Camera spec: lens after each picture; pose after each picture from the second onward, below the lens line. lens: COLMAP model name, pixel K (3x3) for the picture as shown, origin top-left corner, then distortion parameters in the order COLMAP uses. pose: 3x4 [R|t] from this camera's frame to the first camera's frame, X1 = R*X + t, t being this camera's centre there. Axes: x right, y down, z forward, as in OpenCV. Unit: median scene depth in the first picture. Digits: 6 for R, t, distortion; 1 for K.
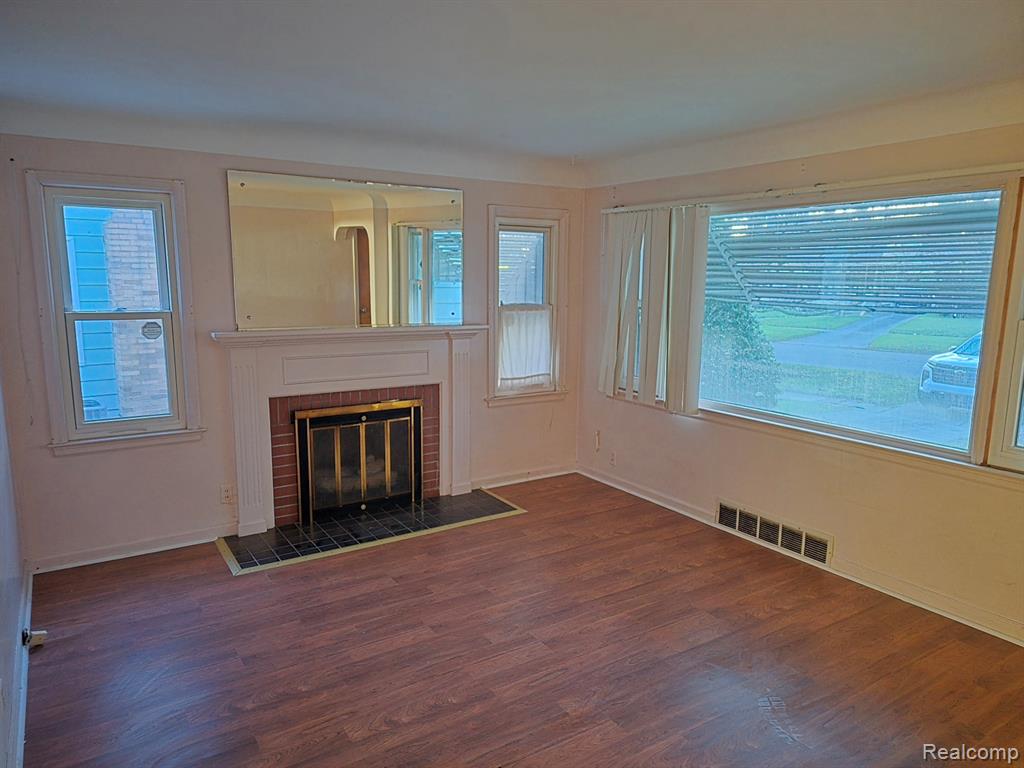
lens RADIAL K [[687.3, 0, 503.3], [0, 687.3, 391.2], [0, 0, 1]] dist [0.060253, -0.046023]
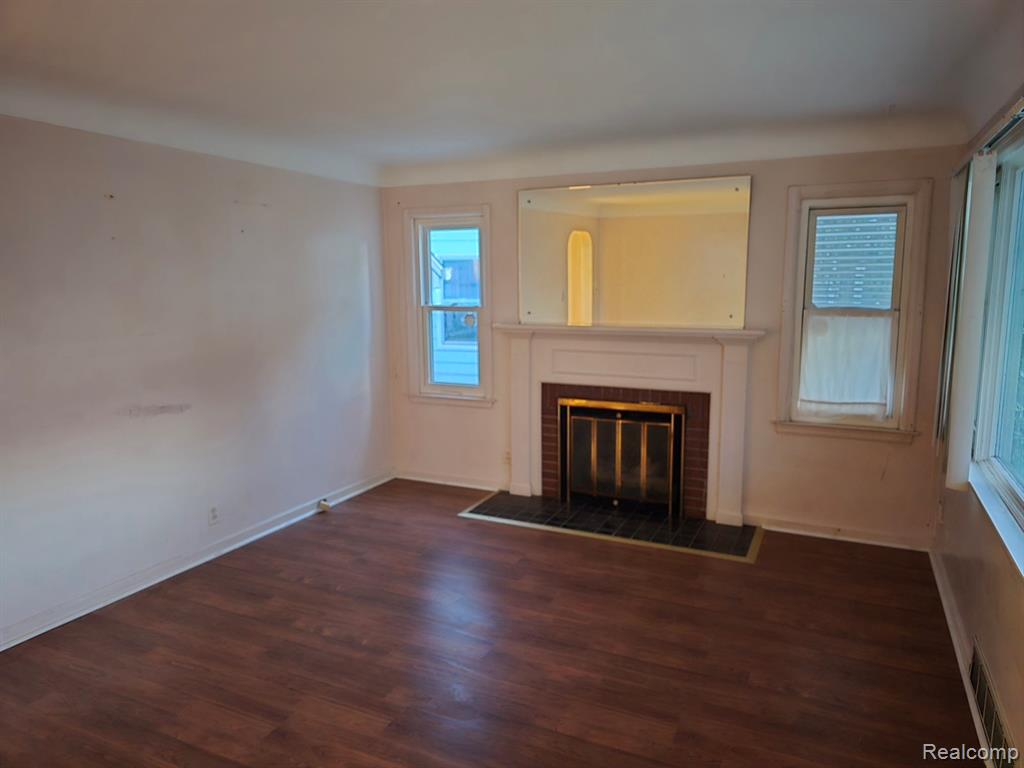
lens RADIAL K [[687.3, 0, 507.9], [0, 687.3, 373.4], [0, 0, 1]] dist [0.060253, -0.046023]
pose [[0.538279, 0.103969, -0.836329, 0.552404], [-0.129328, 0.990797, 0.039934, -0.041711], [0.832784, 0.086665, 0.546772, 0.300134]]
